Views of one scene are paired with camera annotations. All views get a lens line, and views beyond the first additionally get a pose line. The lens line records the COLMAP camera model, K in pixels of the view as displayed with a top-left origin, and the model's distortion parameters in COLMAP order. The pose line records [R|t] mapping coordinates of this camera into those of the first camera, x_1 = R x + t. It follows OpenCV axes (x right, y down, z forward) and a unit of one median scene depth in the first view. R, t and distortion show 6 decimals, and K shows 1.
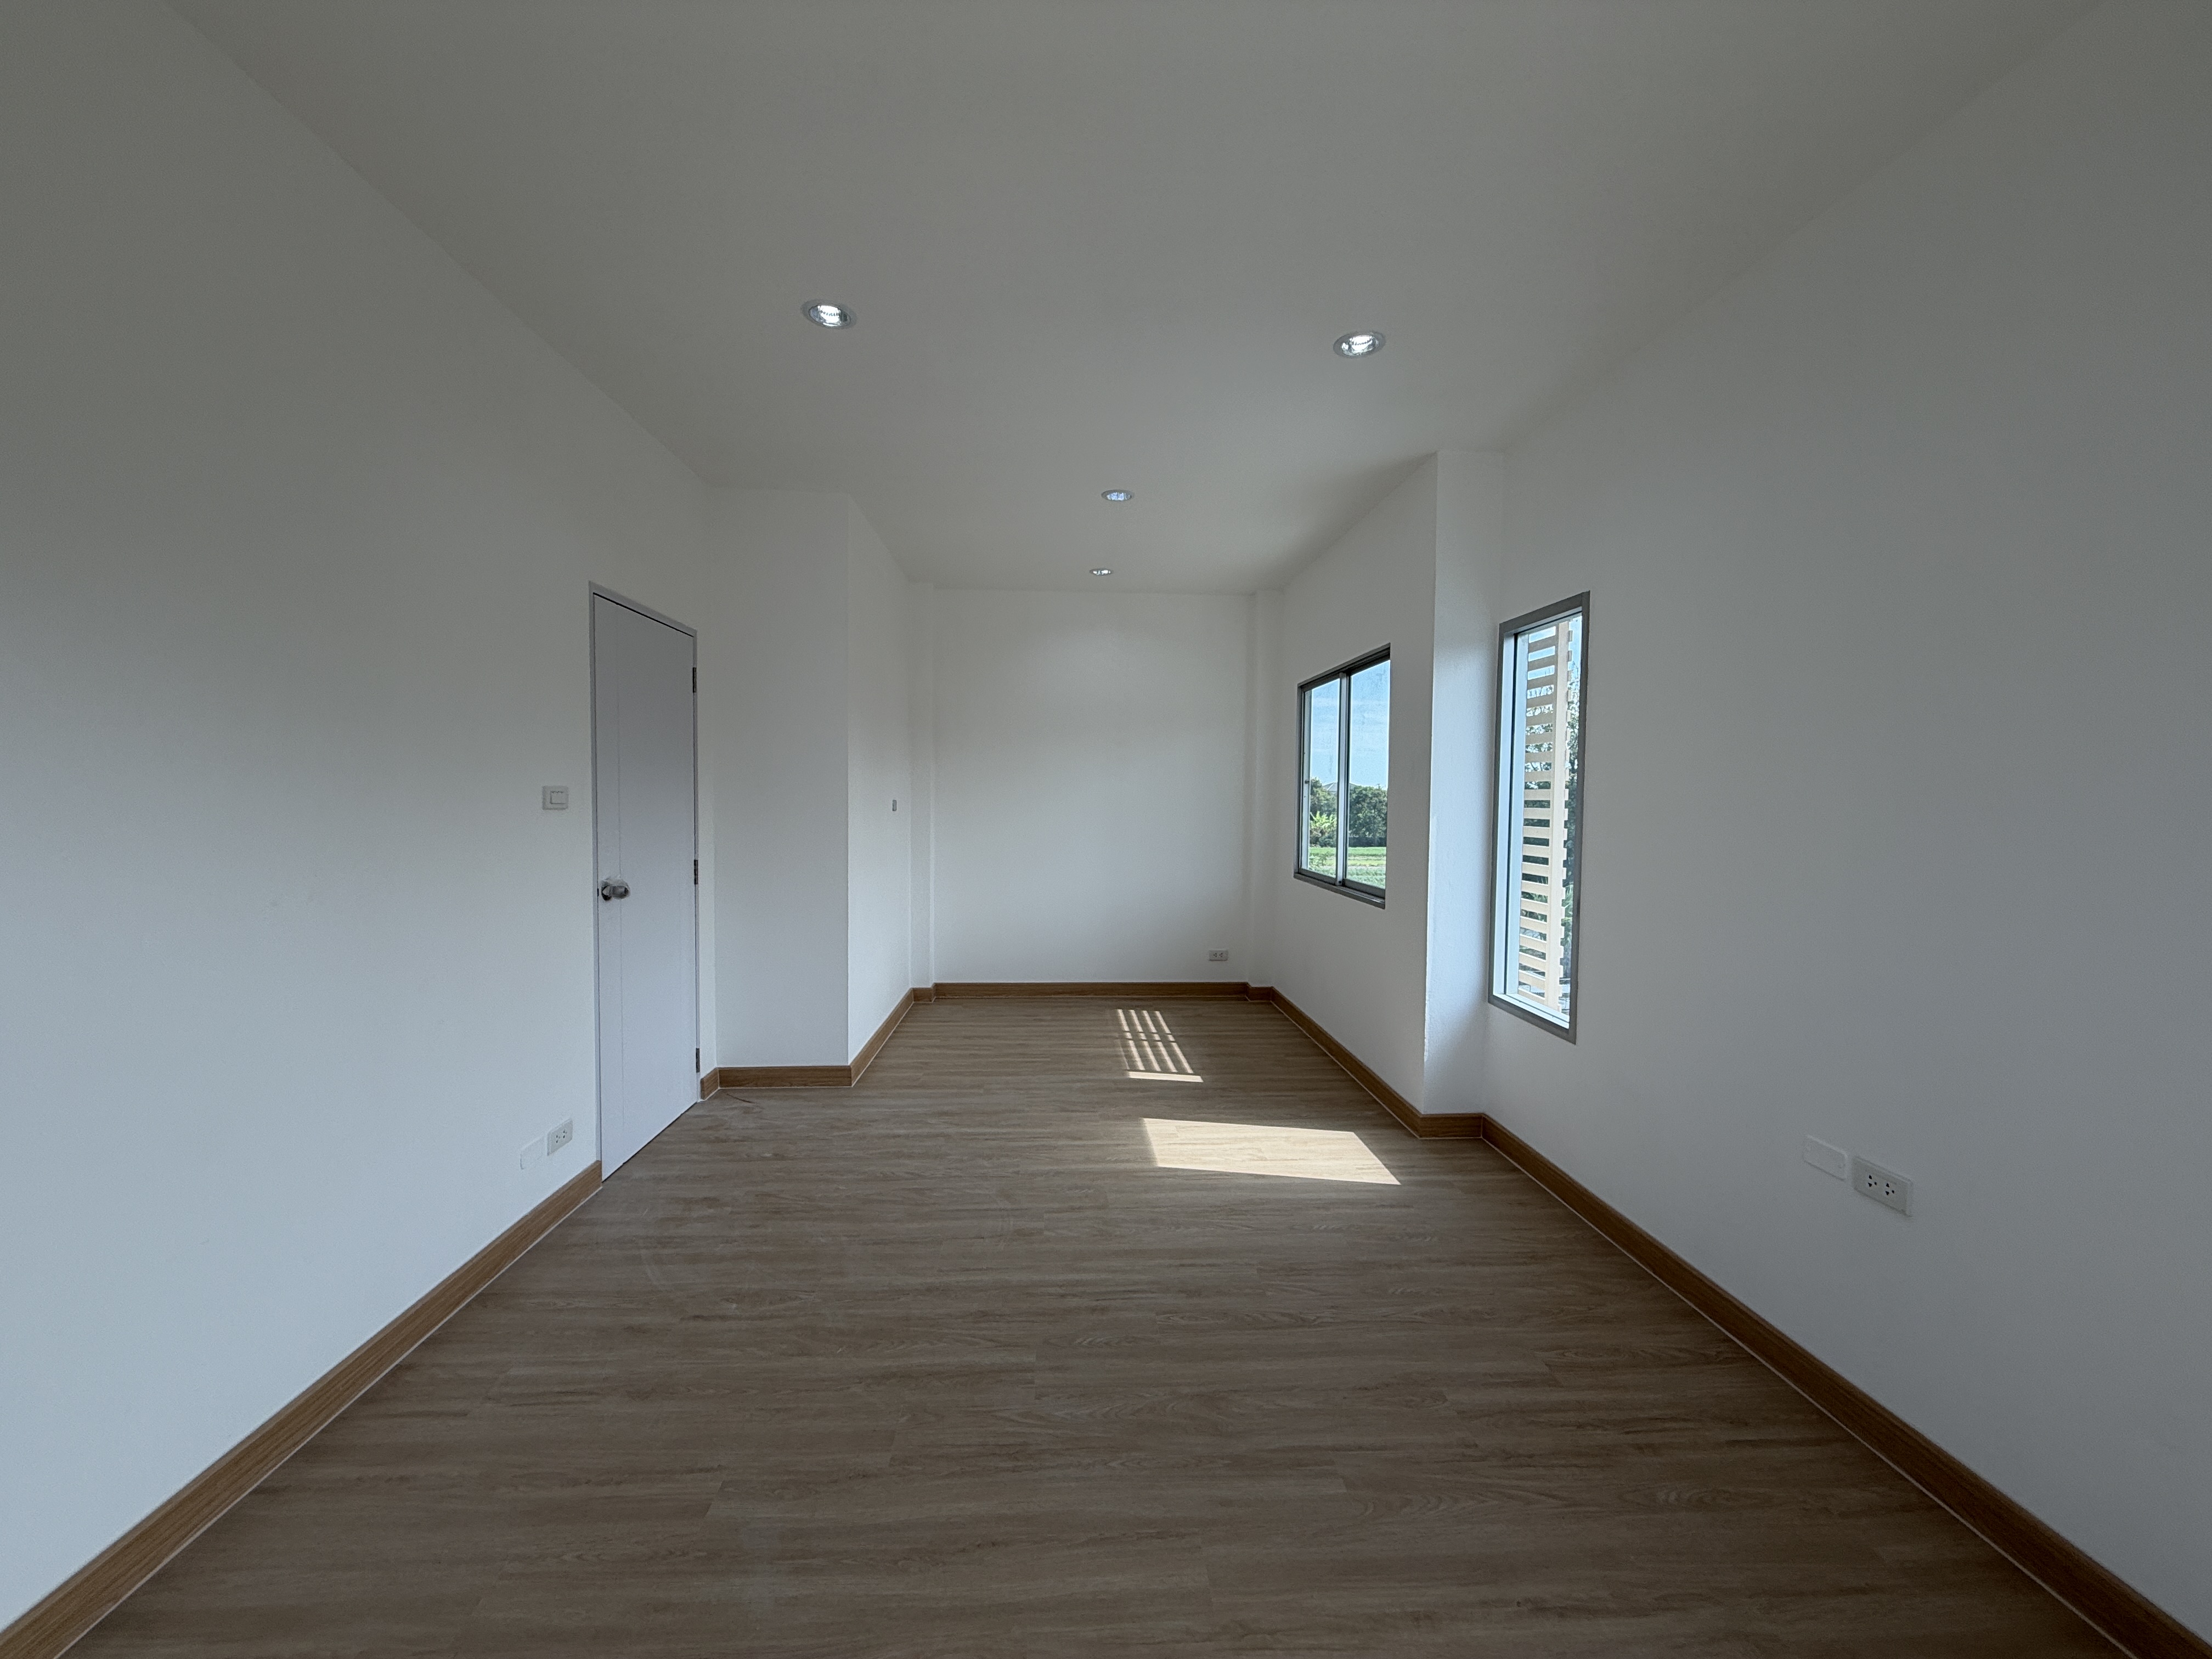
lens RADIAL K [[884.3, 0, 1101.9], [0, 884.3, 829.5], [0, 0, 1]] dist [0.001126, -0.000302]
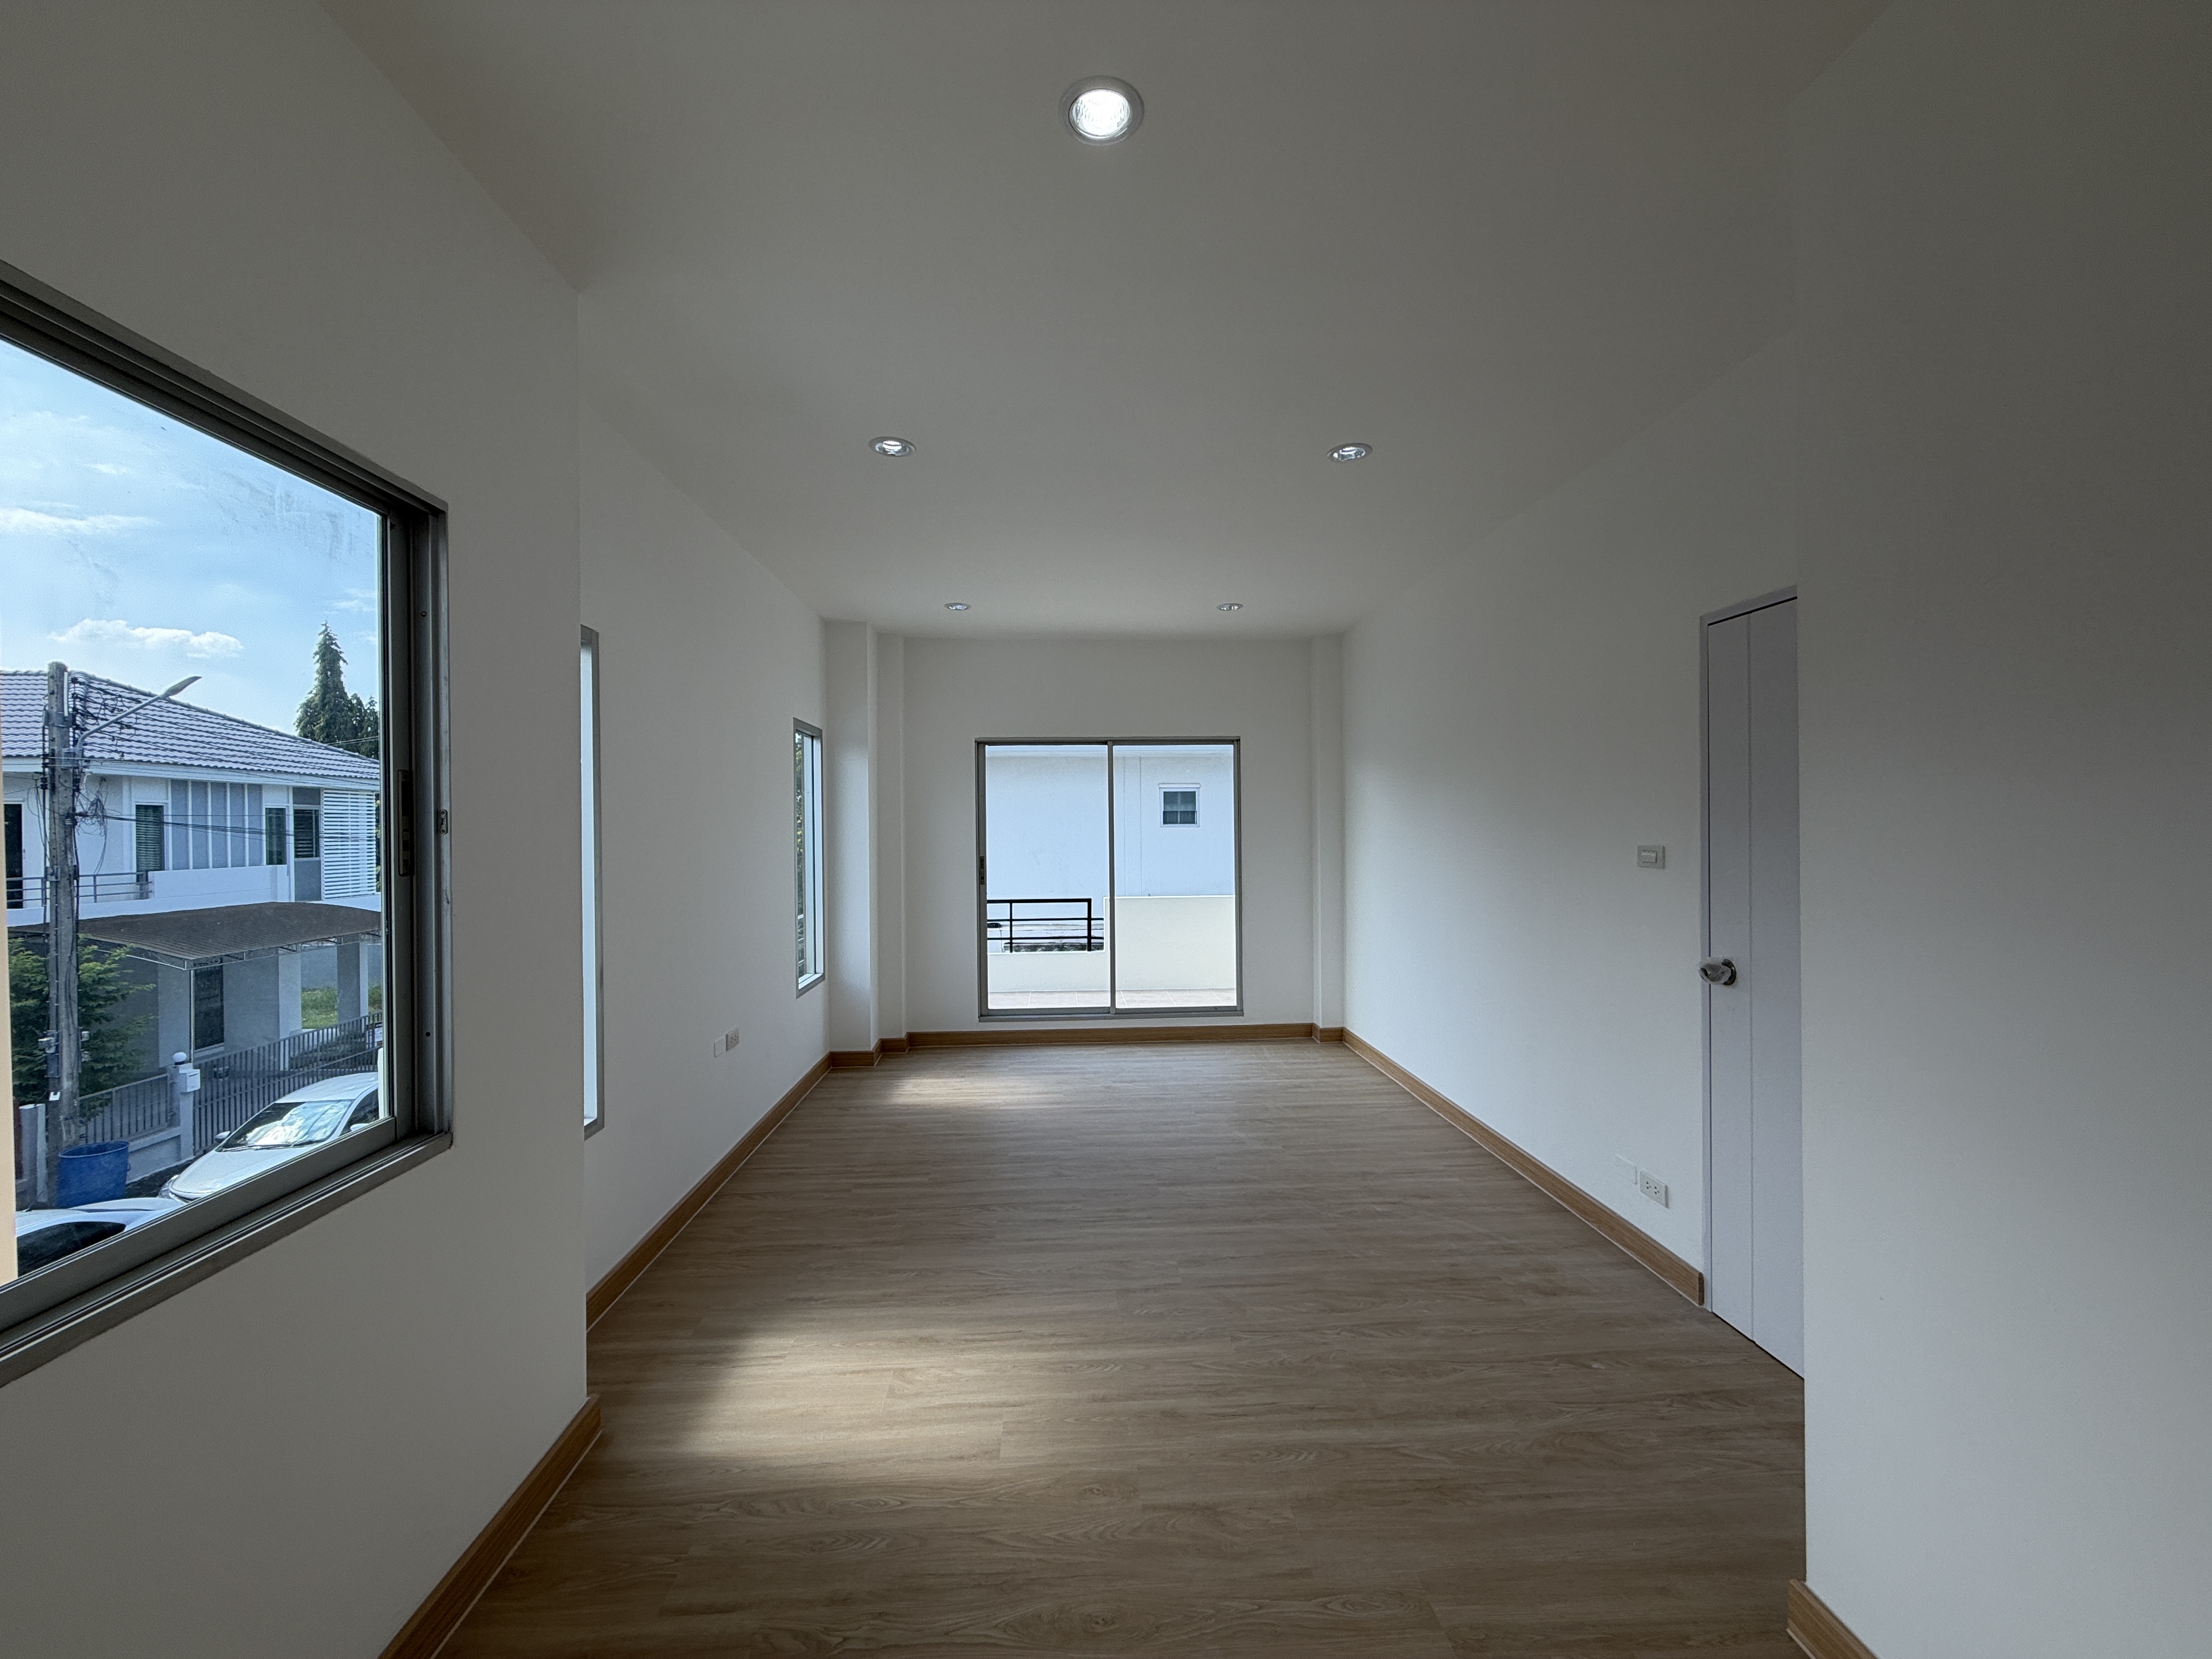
lens RADIAL K [[884.3, 0, 1106.5], [0, 884.3, 831.1], [0, 0, 1]] dist [0.001126, -0.000302]
pose [[-0.999985, -0.002211, -0.004975, 0.023637], [-0.002421, 0.999088, 0.042620, -0.100185], [0.004876, 0.042631, -0.999079, 1.874977]]
